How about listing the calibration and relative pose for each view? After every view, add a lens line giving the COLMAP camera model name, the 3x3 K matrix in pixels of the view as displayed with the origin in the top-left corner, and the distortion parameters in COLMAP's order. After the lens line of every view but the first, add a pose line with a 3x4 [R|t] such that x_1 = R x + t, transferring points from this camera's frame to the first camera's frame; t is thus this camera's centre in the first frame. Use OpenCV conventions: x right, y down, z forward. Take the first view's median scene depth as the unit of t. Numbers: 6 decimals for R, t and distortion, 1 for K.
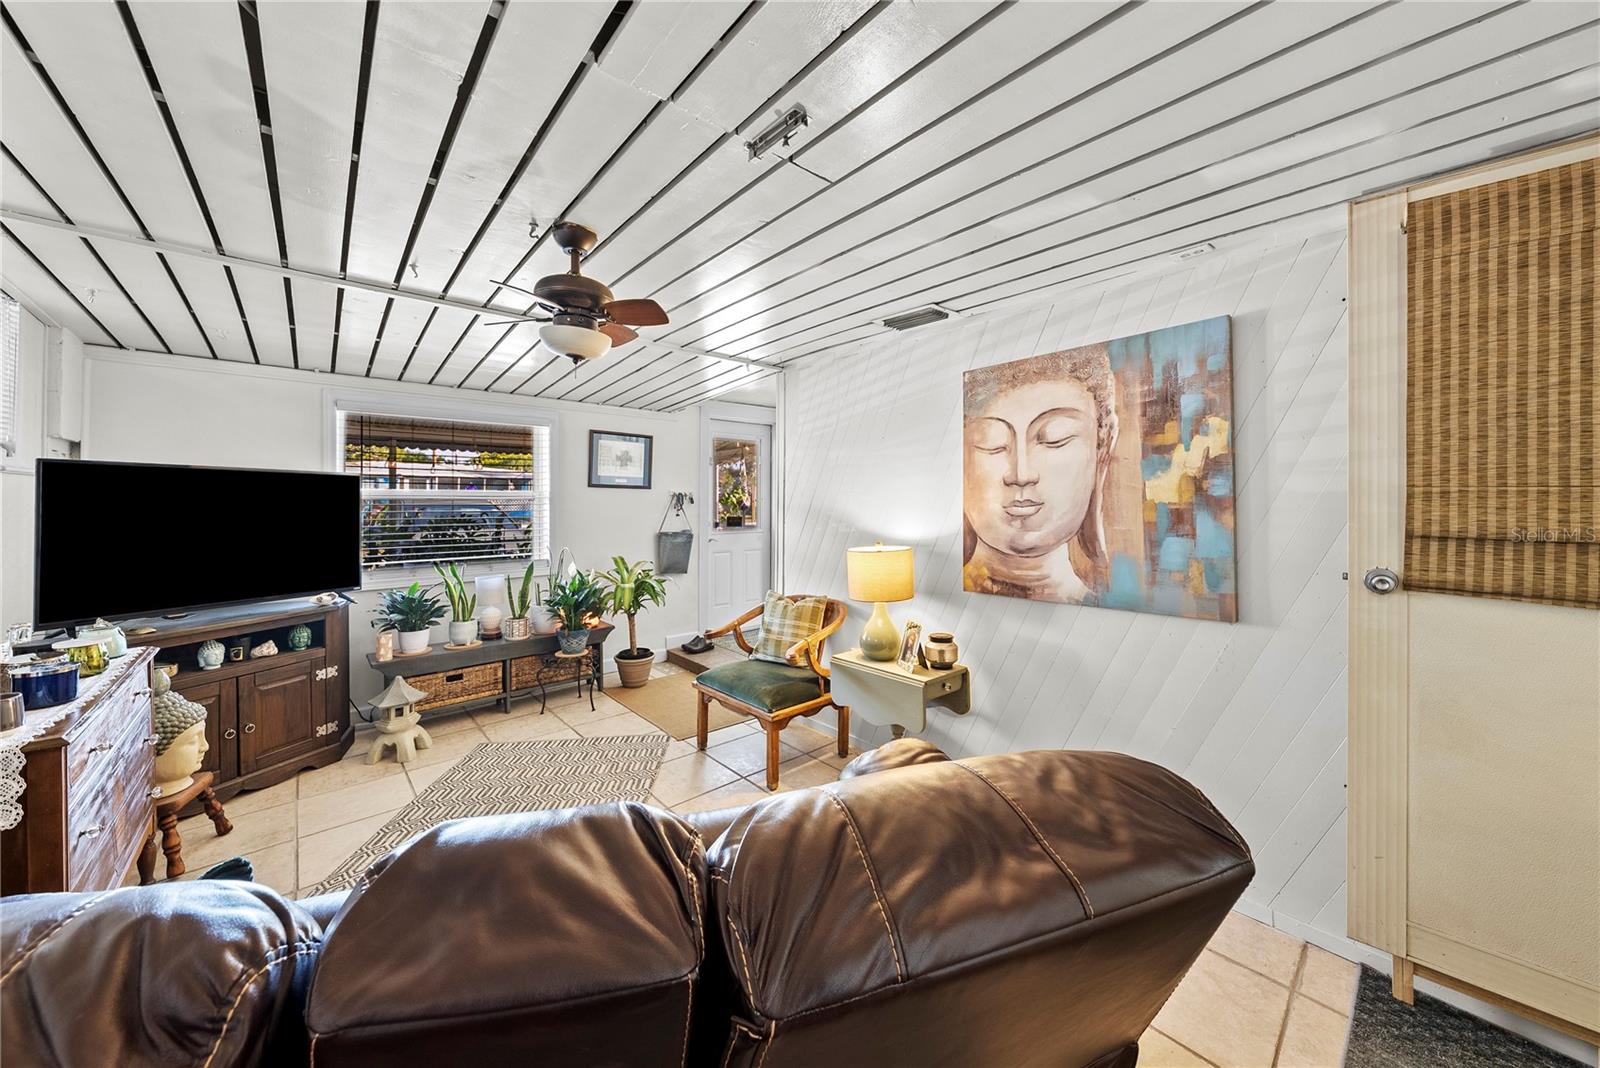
lens RADIAL K [[559.4, 0, 799.9], [0, 559.4, 506.7], [0, 0, 1]] dist [-0.001311, 0.000097]
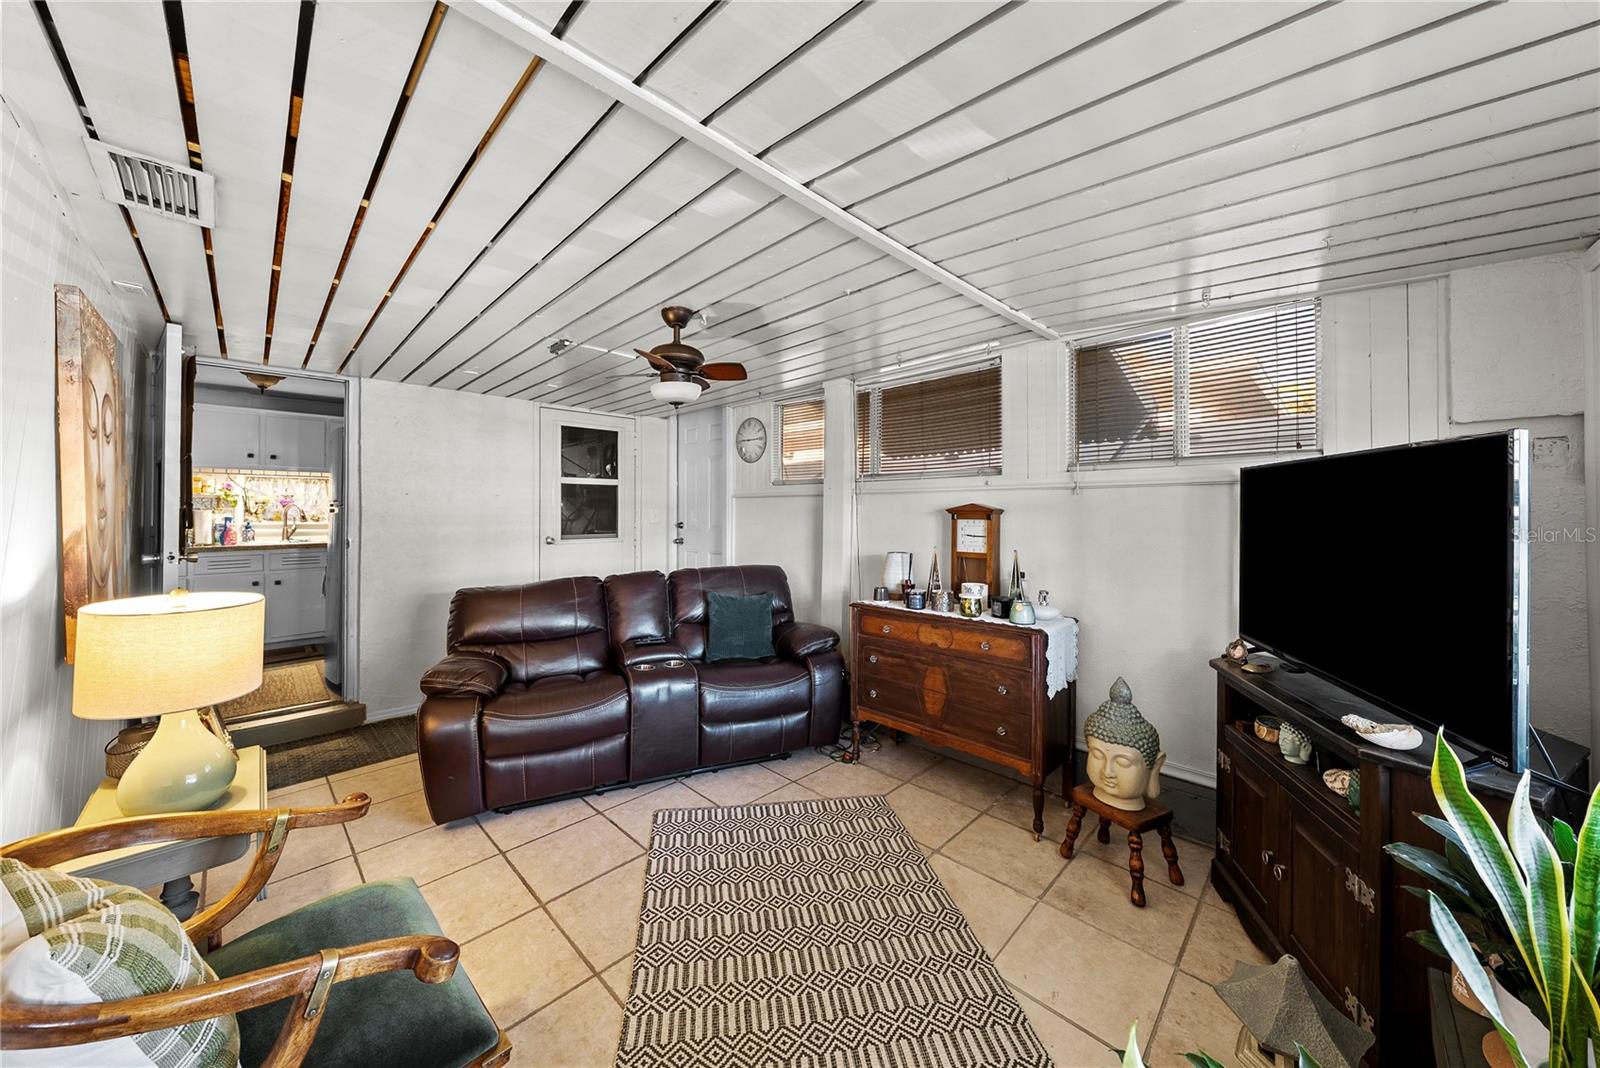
lens RADIAL K [[559.4, 0, 799.9], [0, 559.4, 506.7], [0, 0, 1]] dist [-0.001311, 0.000097]
pose [[-0.997369, -0.004617, -0.072348, -0.321927], [-0.004918, 0.999980, 0.003989, -0.010983], [0.072328, 0.004334, -0.997372, 1.266435]]
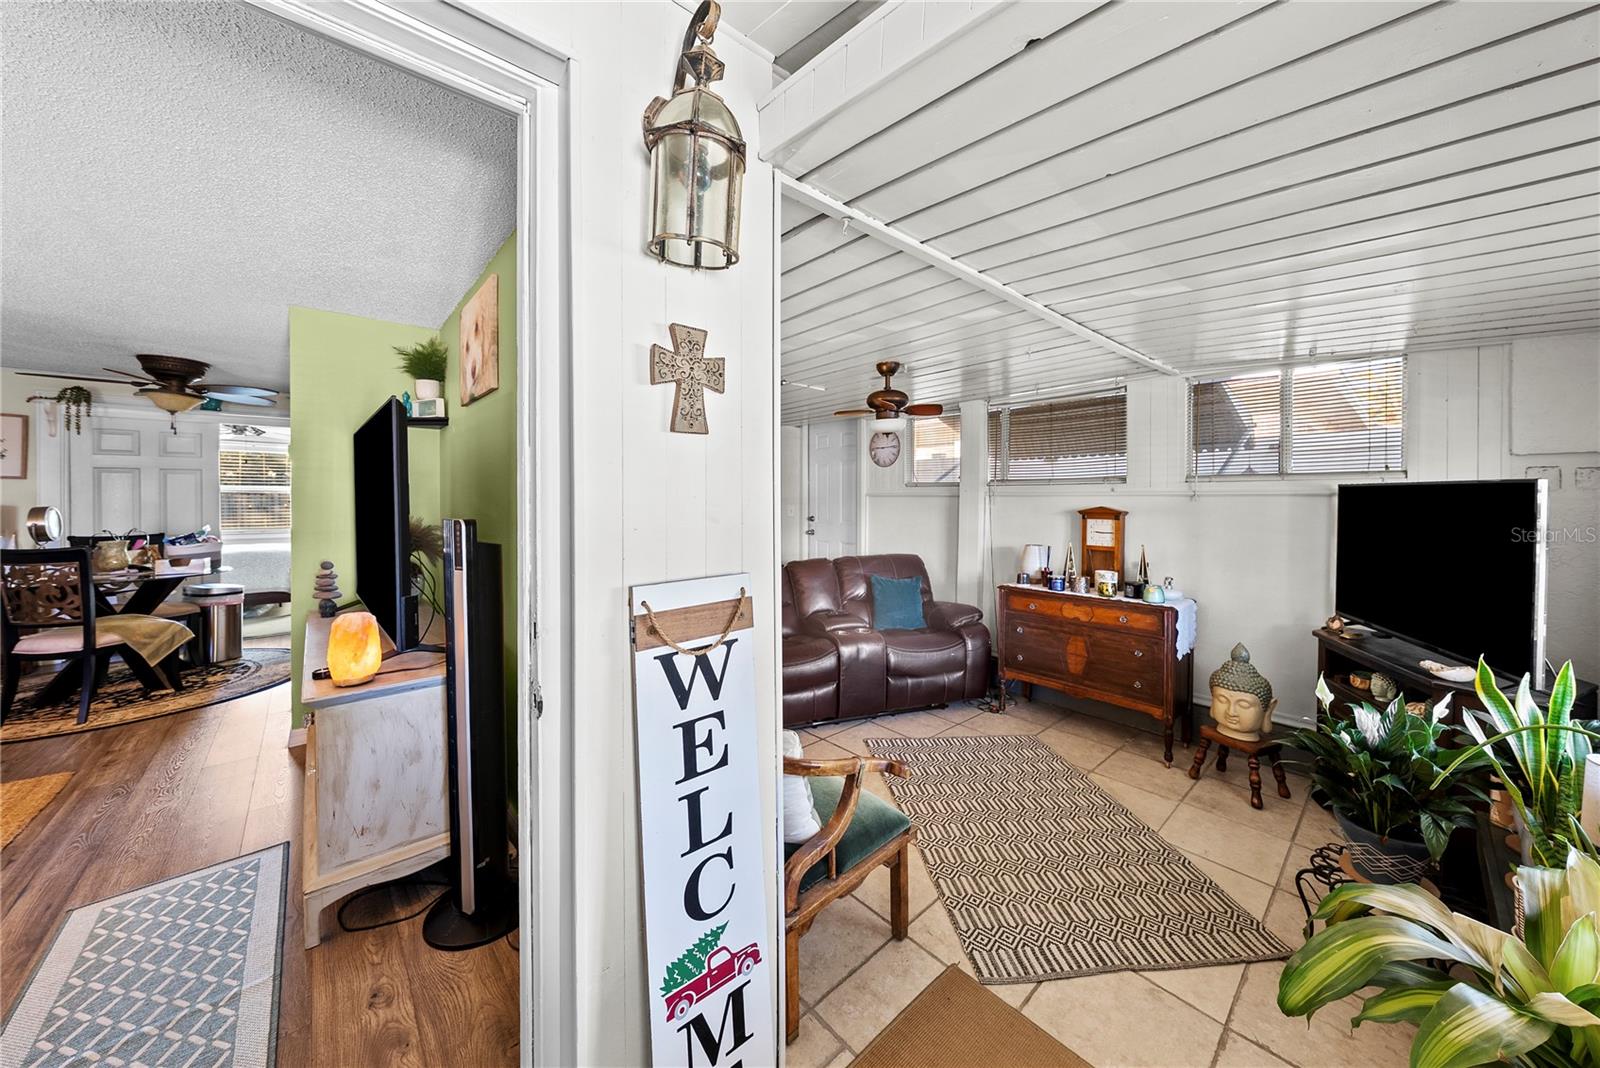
lens RADIAL K [[559.4, 0, 801.0], [0, 559.4, 501.1], [0, 0, 1]] dist [0.000229, 0.000146]
pose [[-0.999963, -0.005750, -0.006449, -0.059588], [-0.005868, 0.999812, 0.018457, -0.041700], [0.006342, 0.018494, -0.999809, 1.497855]]
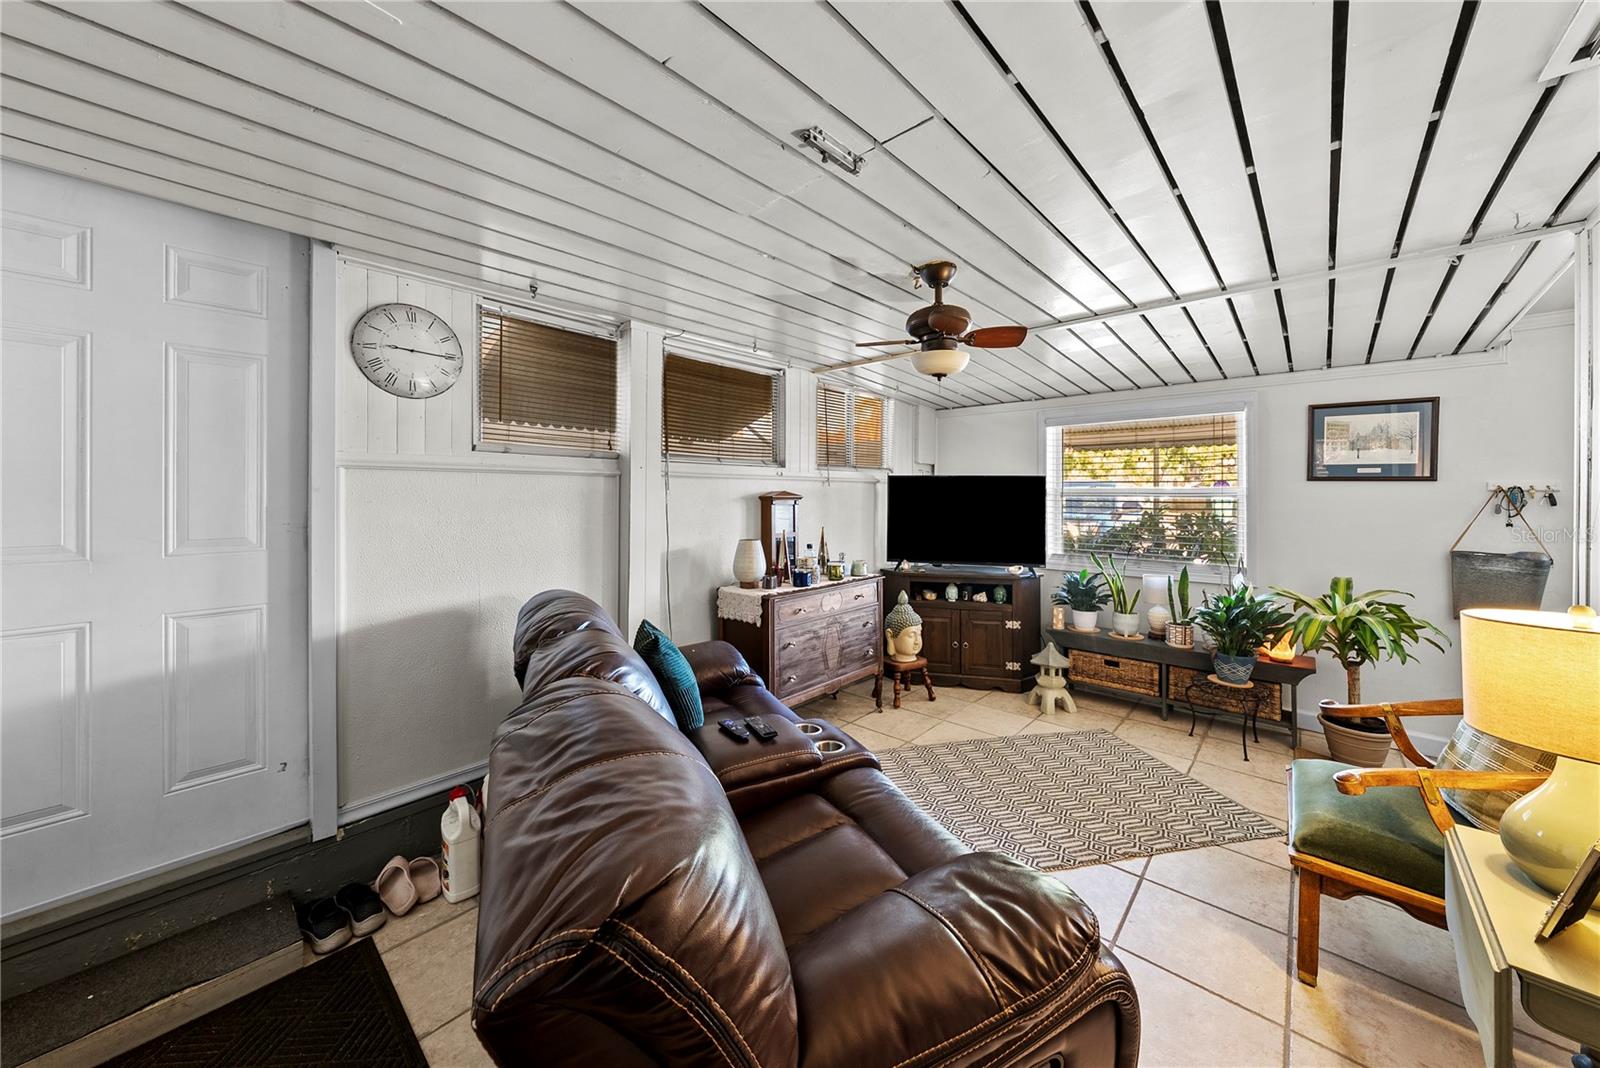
lens RADIAL K [[552.6, 0, 822.3], [0, 552.6, 492.6], [0, 0, 1]] dist [-0.000488, 0.000009]
pose [[0.130186, -0.005930, -0.991472, 0.379257], [-0.016095, 0.999838, -0.008093, -0.003723], [0.991359, 0.017011, 0.130069, 0.323024]]
